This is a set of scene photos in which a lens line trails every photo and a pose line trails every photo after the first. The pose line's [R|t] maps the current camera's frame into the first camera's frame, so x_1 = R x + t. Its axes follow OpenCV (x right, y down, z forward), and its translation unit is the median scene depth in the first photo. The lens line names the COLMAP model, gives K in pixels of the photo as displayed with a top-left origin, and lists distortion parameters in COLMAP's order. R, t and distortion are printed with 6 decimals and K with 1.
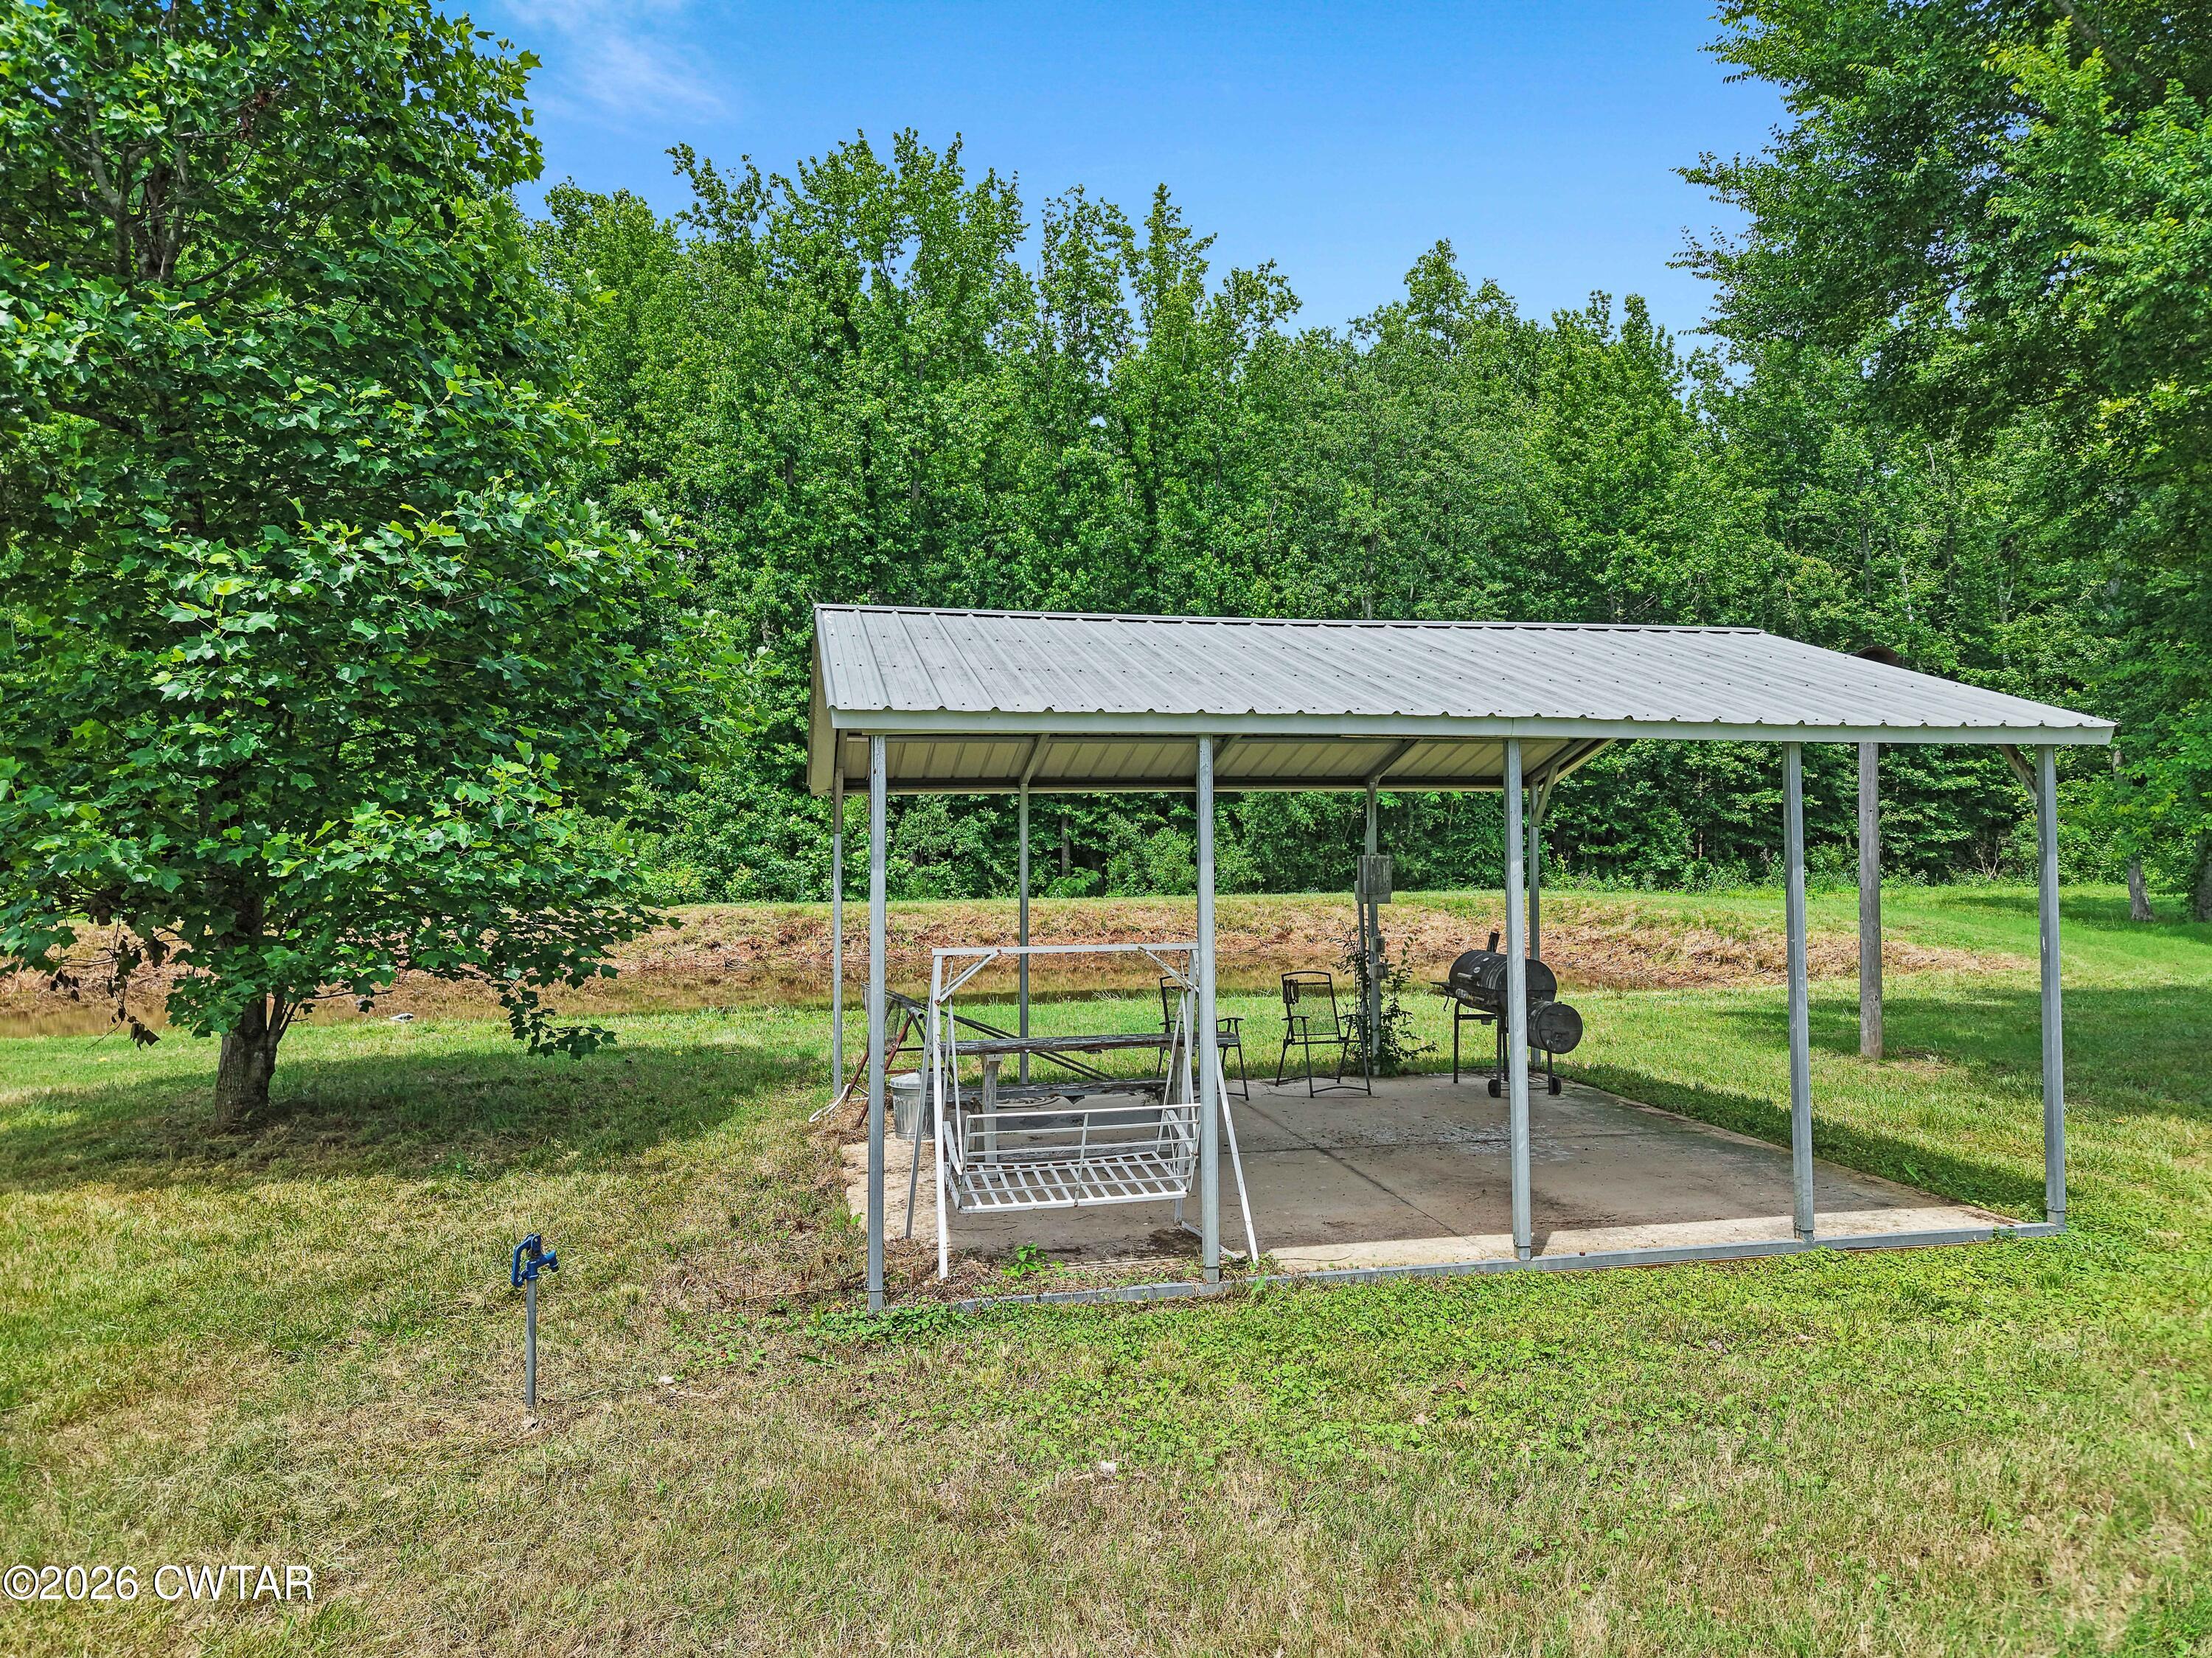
lens RADIAL K [[1534.6, 0, 1038.6], [0, 1534.6, 835.1], [0, 0, 1]] dist [0.065578, -0.174186]
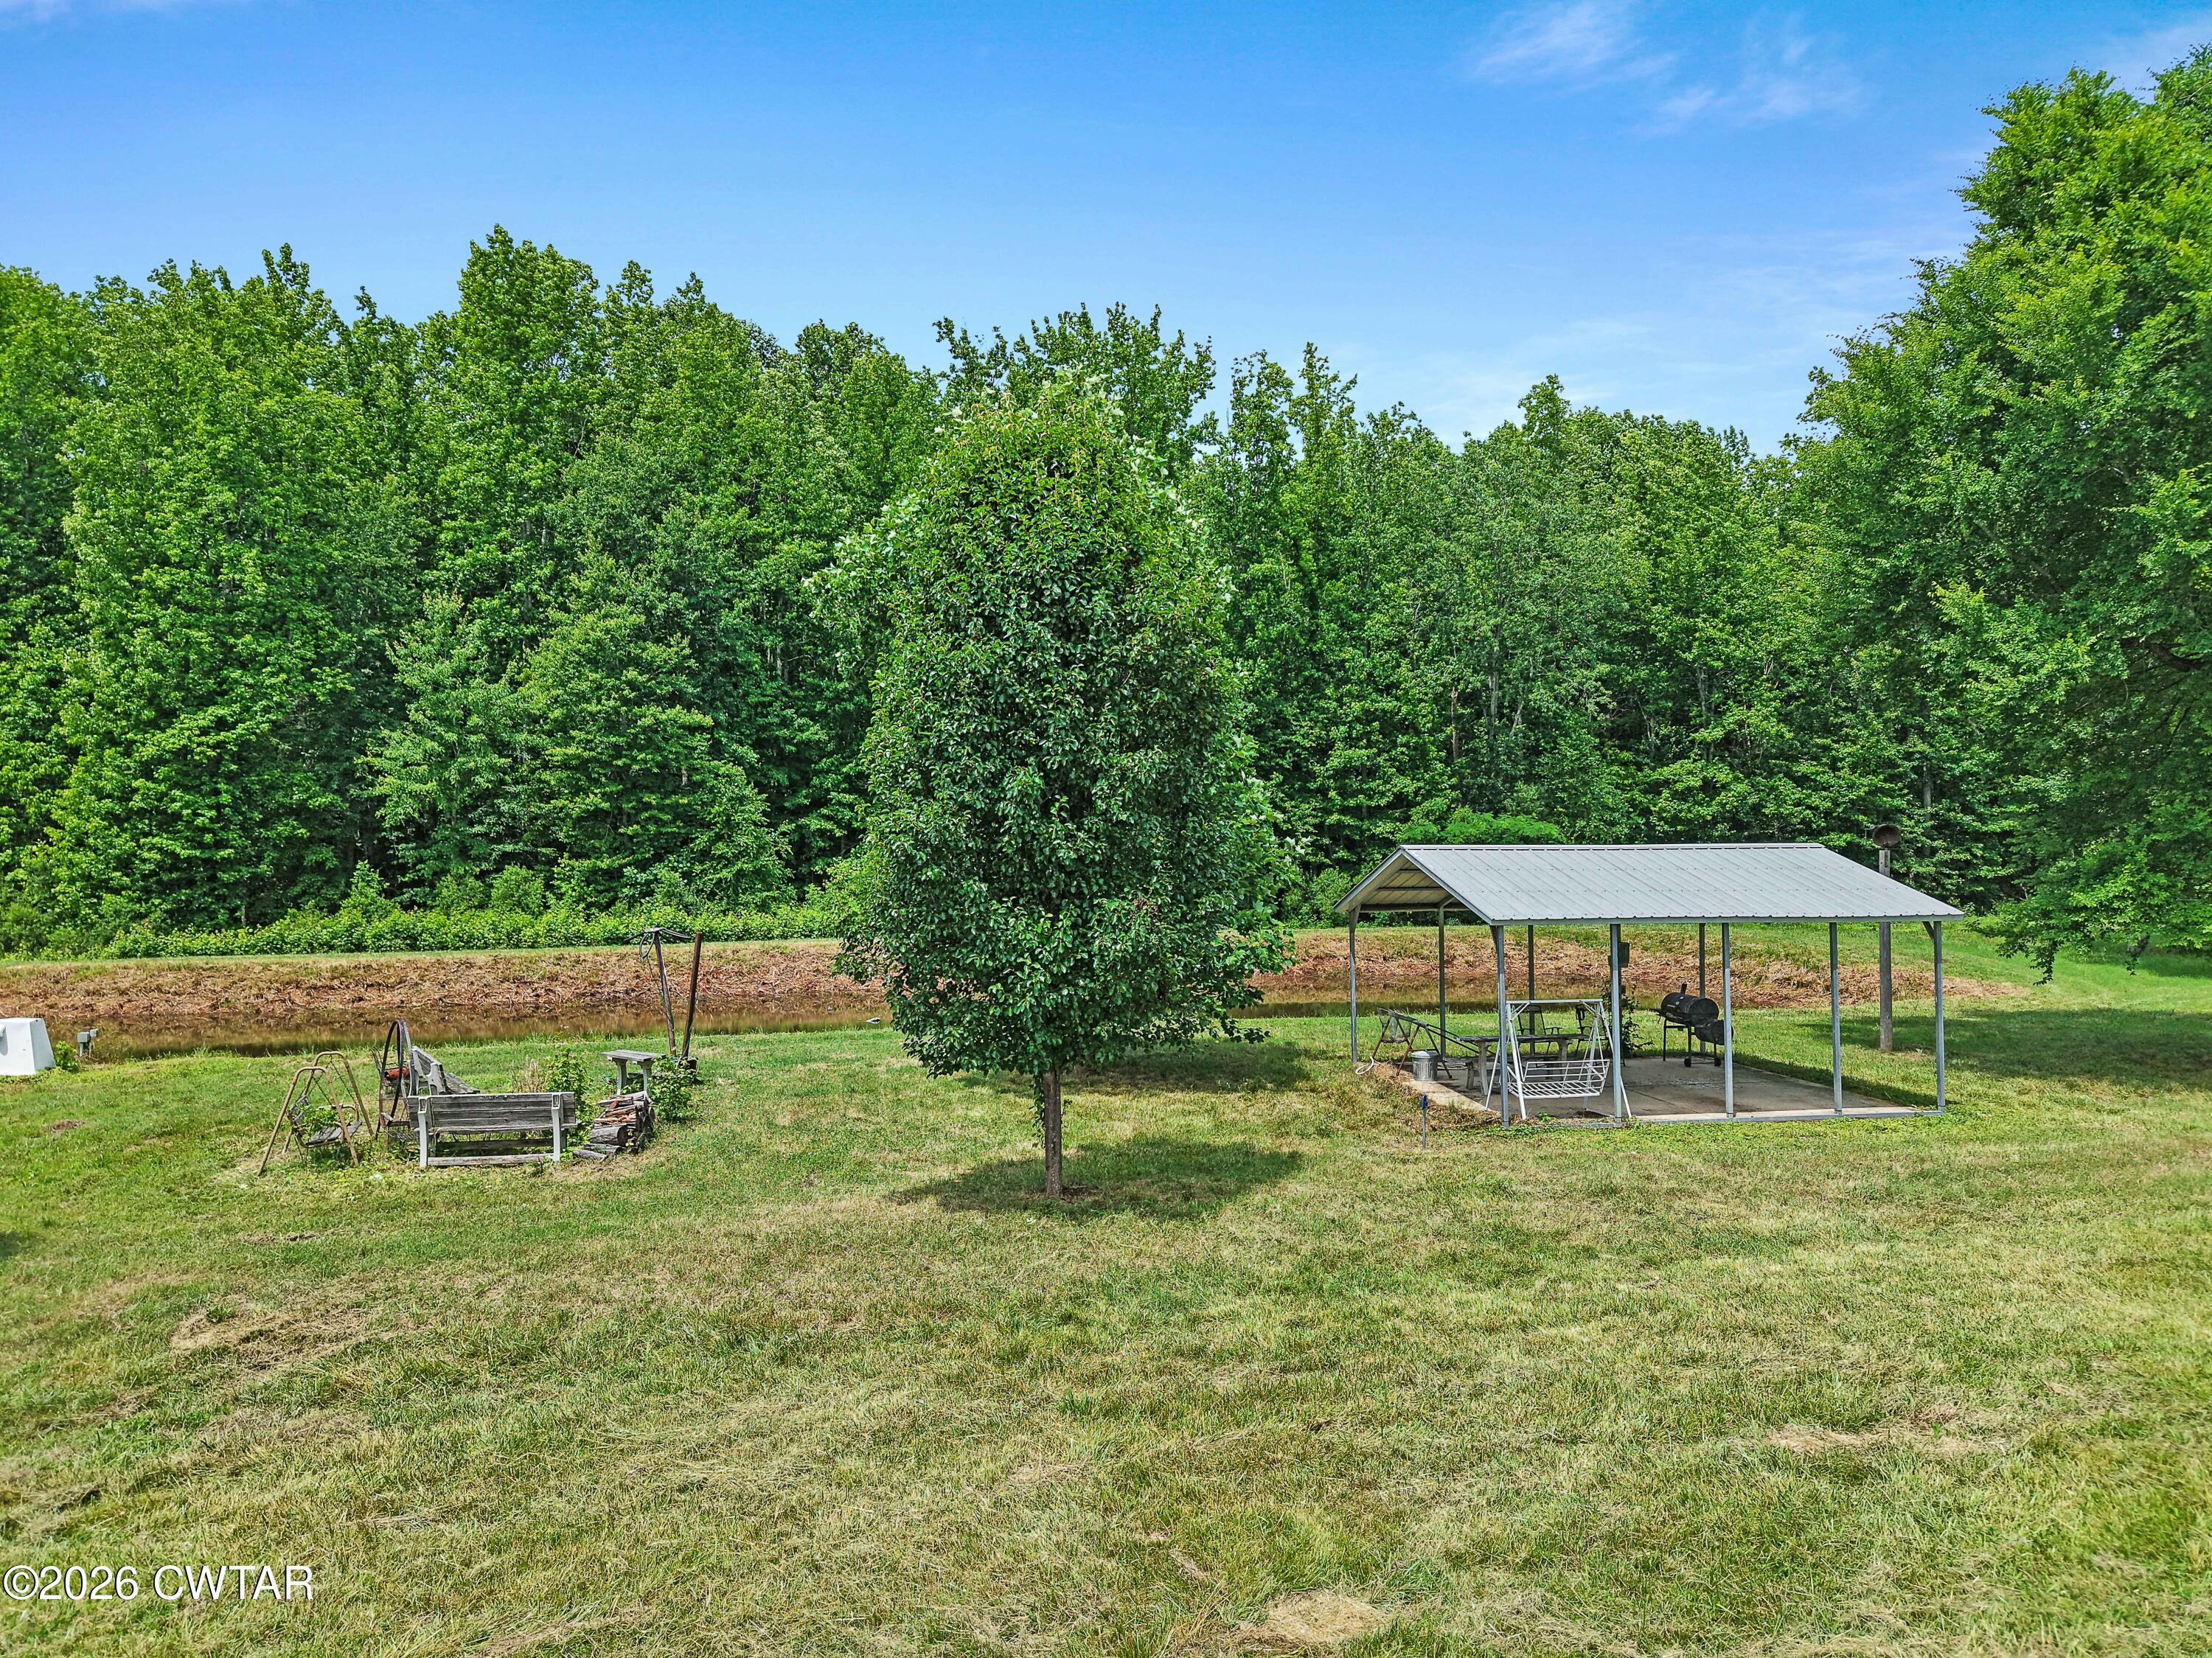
lens RADIAL K [[1577.6, 0, 1109.0], [0, 1577.6, 784.7], [0, 0, 1]] dist [0.227857, -0.396484]
pose [[0.999837, -0.000844, 0.018027, -0.119462], [0.001441, 0.999452, -0.033078, -0.031039], [-0.017989, 0.033099, 0.999290, -0.266175]]
